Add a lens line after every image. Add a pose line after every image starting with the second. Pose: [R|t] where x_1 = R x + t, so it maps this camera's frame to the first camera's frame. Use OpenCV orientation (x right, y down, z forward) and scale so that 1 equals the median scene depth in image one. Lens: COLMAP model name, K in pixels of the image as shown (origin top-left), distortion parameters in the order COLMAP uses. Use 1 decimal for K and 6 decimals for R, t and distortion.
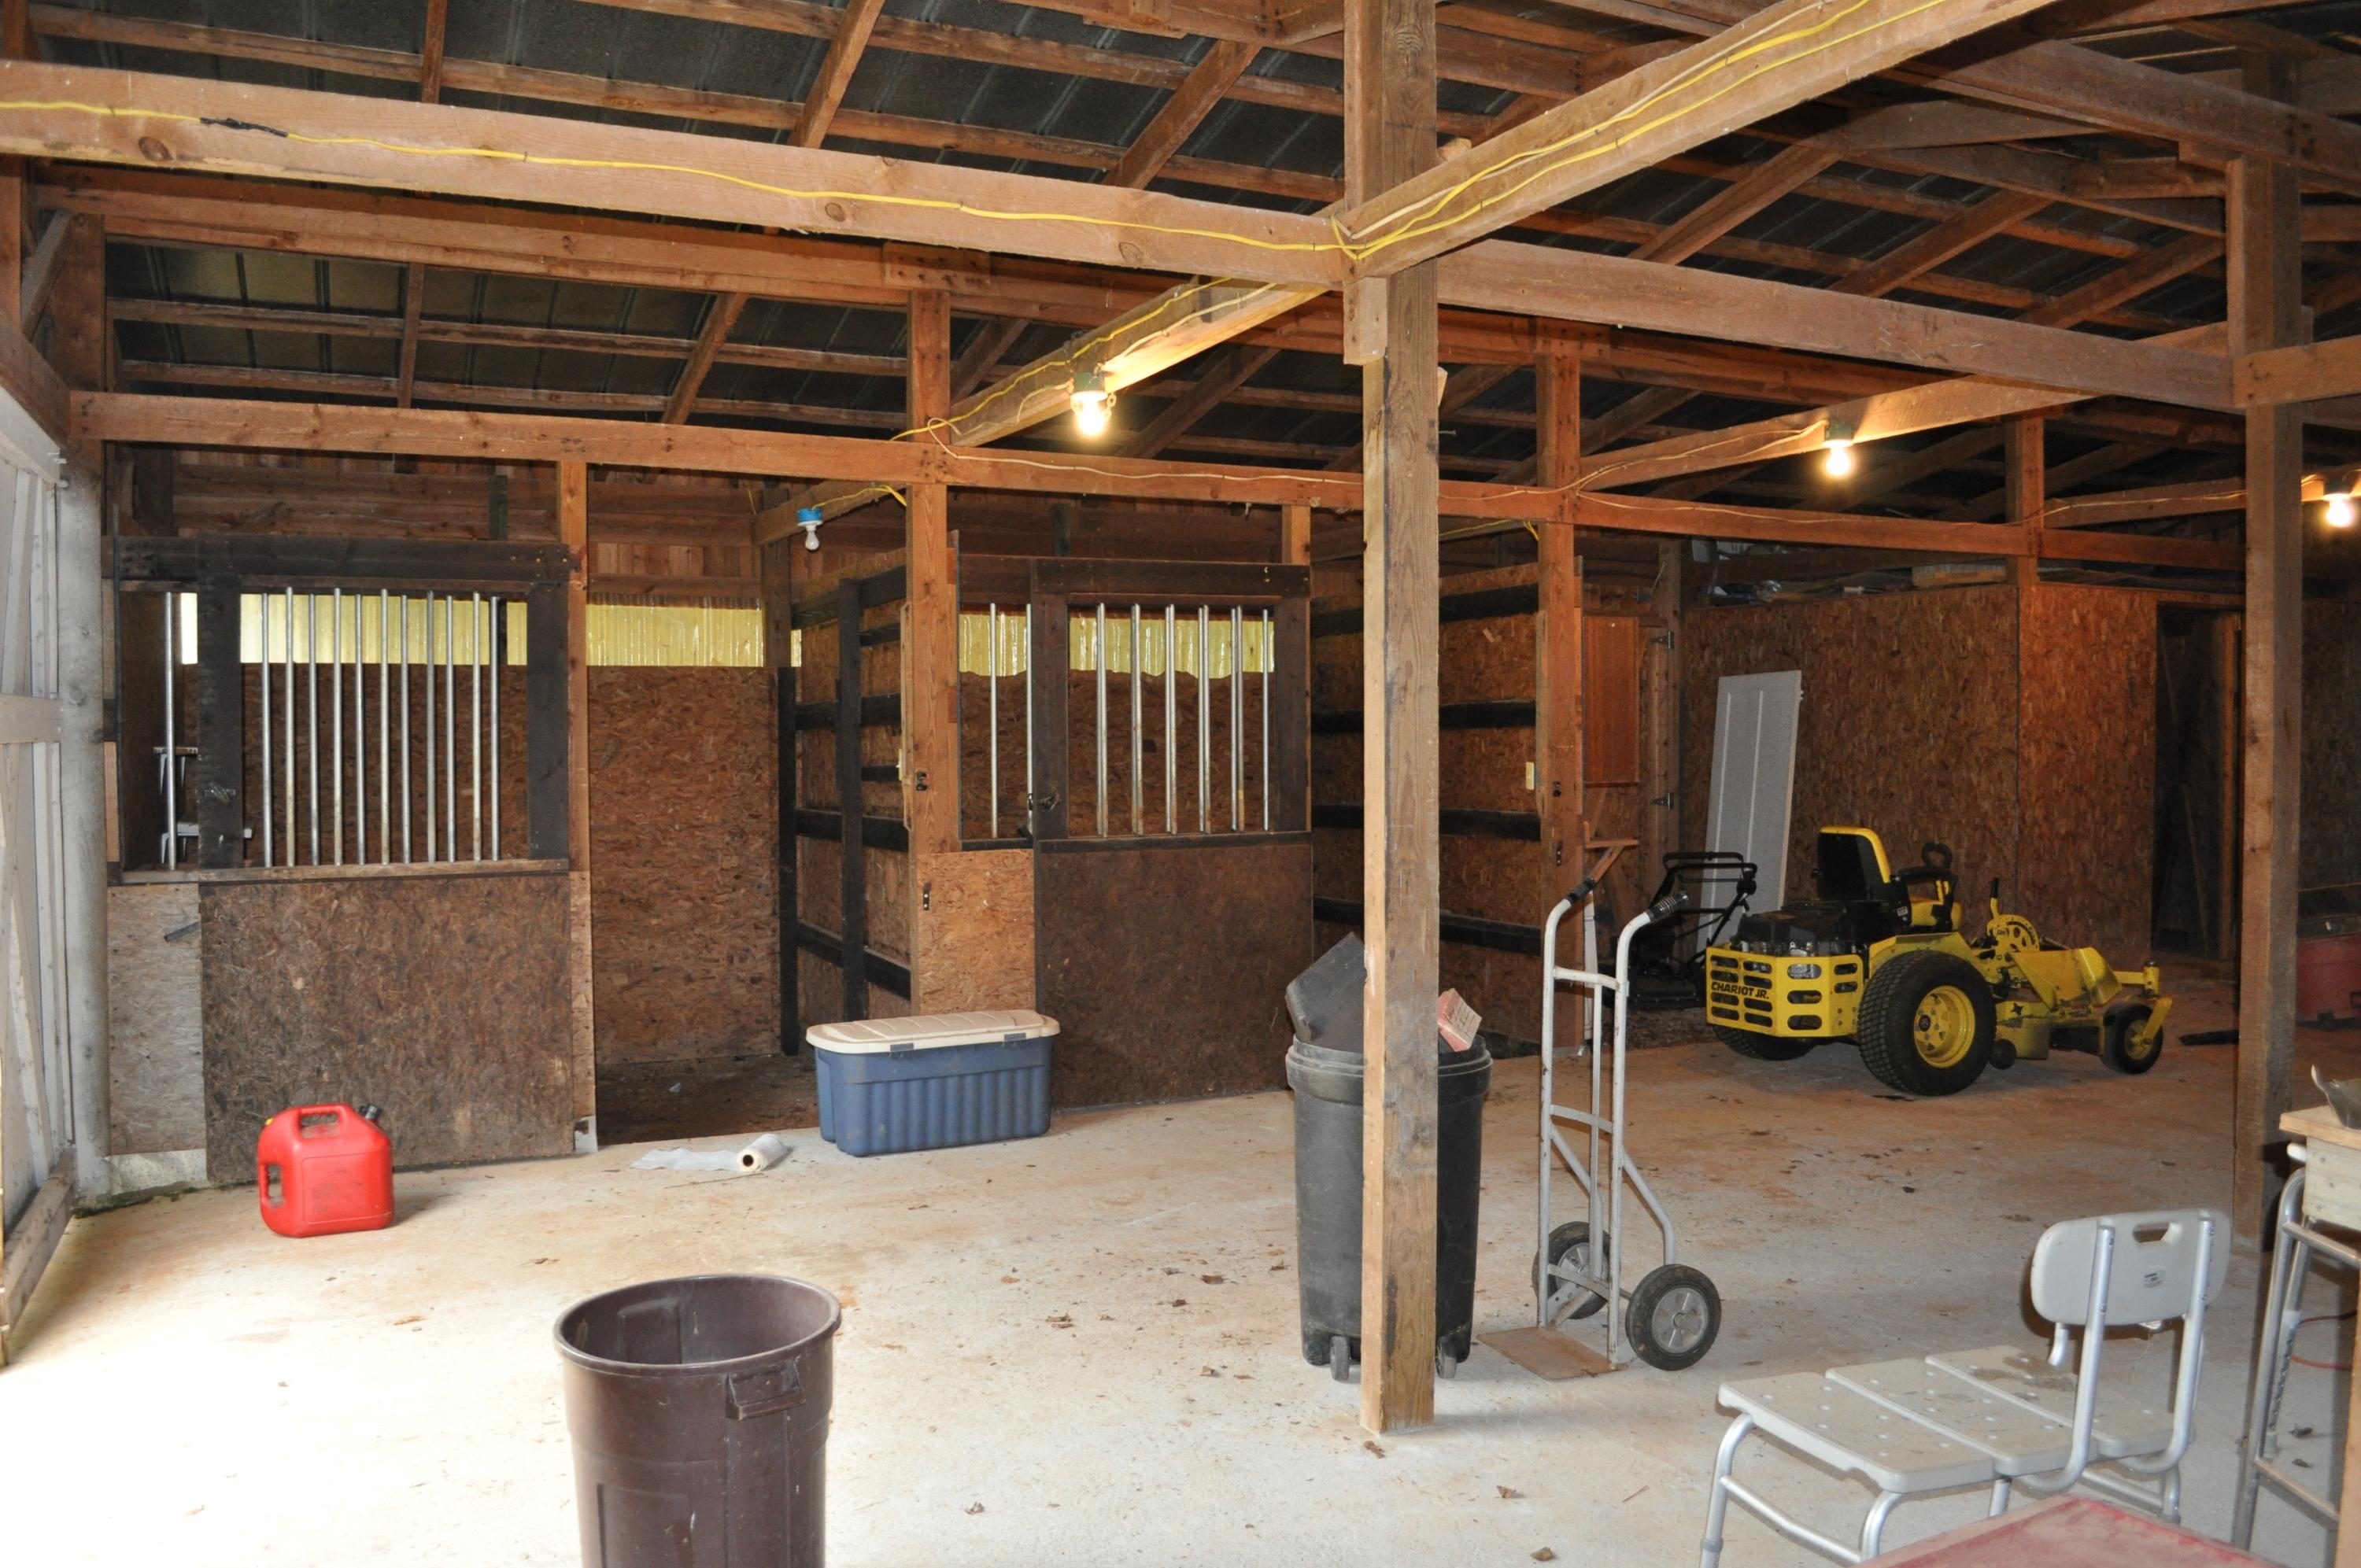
lens RADIAL K [[1835.6, 0, 1177.9], [0, 1835.6, 783.0], [0, 0, 1]] dist [-0.063043, -0.001475]
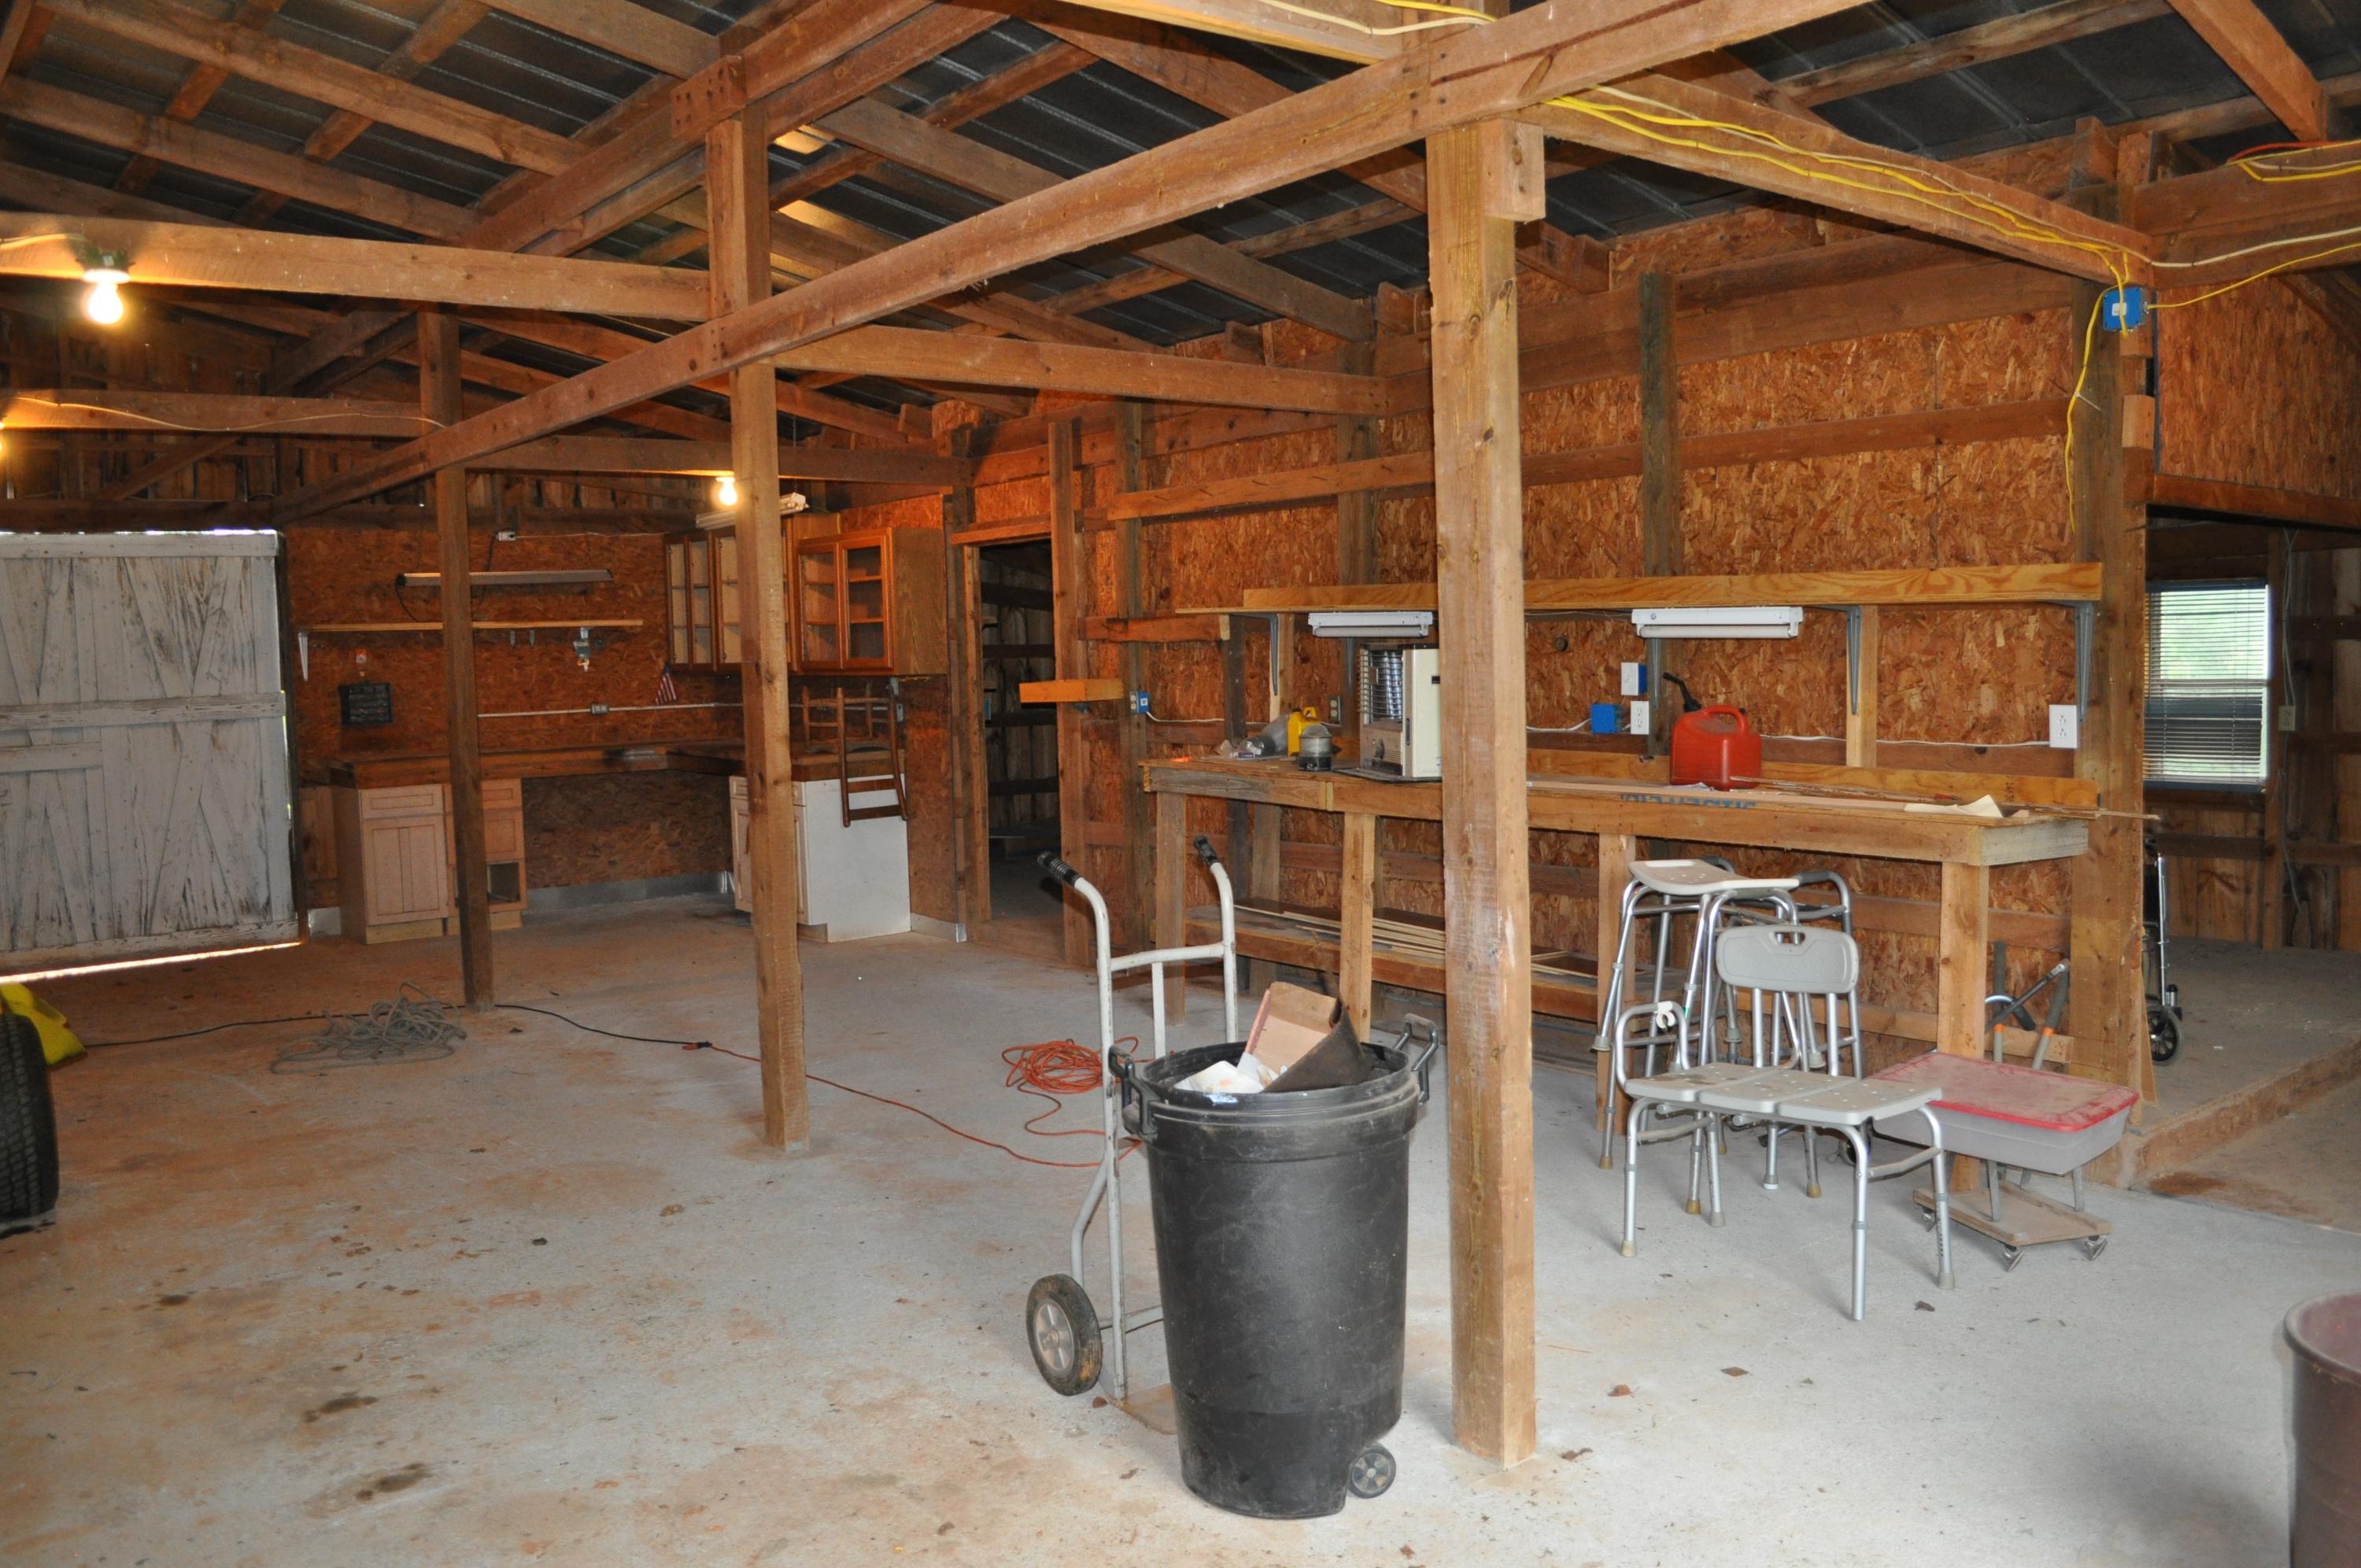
lens RADIAL K [[1835.6, 0, 1177.9], [0, 1835.6, 783.0], [0, 0, 1]] dist [-0.063043, -0.001475]
pose [[-0.234397, -0.054618, 0.970606, -0.470886], [0.066961, 0.995142, 0.072169, -0.022873], [-0.969832, 0.081909, -0.229601, 0.939262]]
